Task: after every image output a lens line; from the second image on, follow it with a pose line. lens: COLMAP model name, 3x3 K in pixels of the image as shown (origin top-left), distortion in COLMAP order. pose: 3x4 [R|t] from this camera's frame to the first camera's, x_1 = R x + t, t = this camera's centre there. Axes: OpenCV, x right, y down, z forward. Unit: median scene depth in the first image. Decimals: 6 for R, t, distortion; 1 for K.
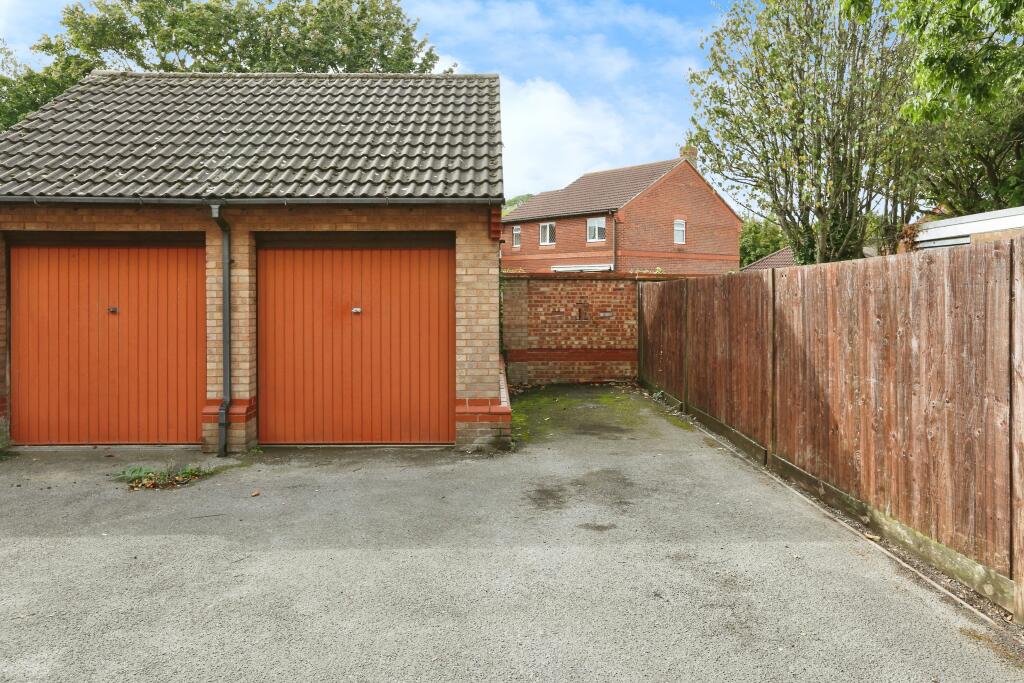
lens RADIAL K [[717.7, 0, 511.2], [0, 717.7, 329.0], [0, 0, 1]] dist [-0.042006, 0.113342]
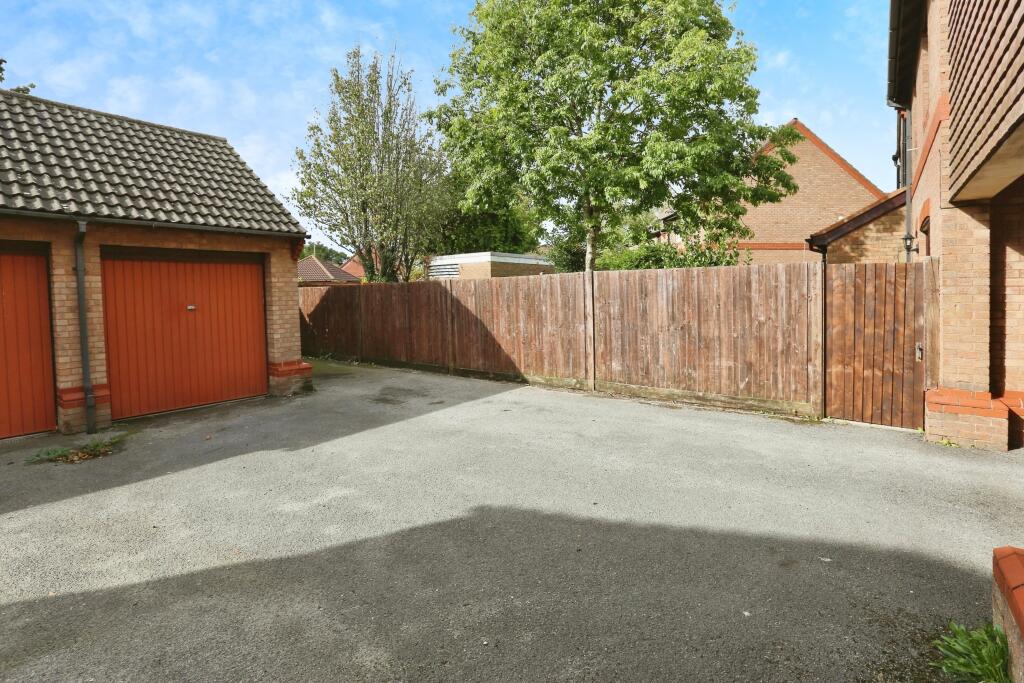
lens RADIAL K [[478.8, 0, 512.0], [0, 478.8, 341.5], [0, 0, 1]] dist [-0.003210, -0.000279]
pose [[0.642954, -0.087813, 0.760854, -0.542013], [0.054247, 0.996132, 0.069126, 0.008256], [-0.763981, -0.003171, 0.645231, -0.049892]]
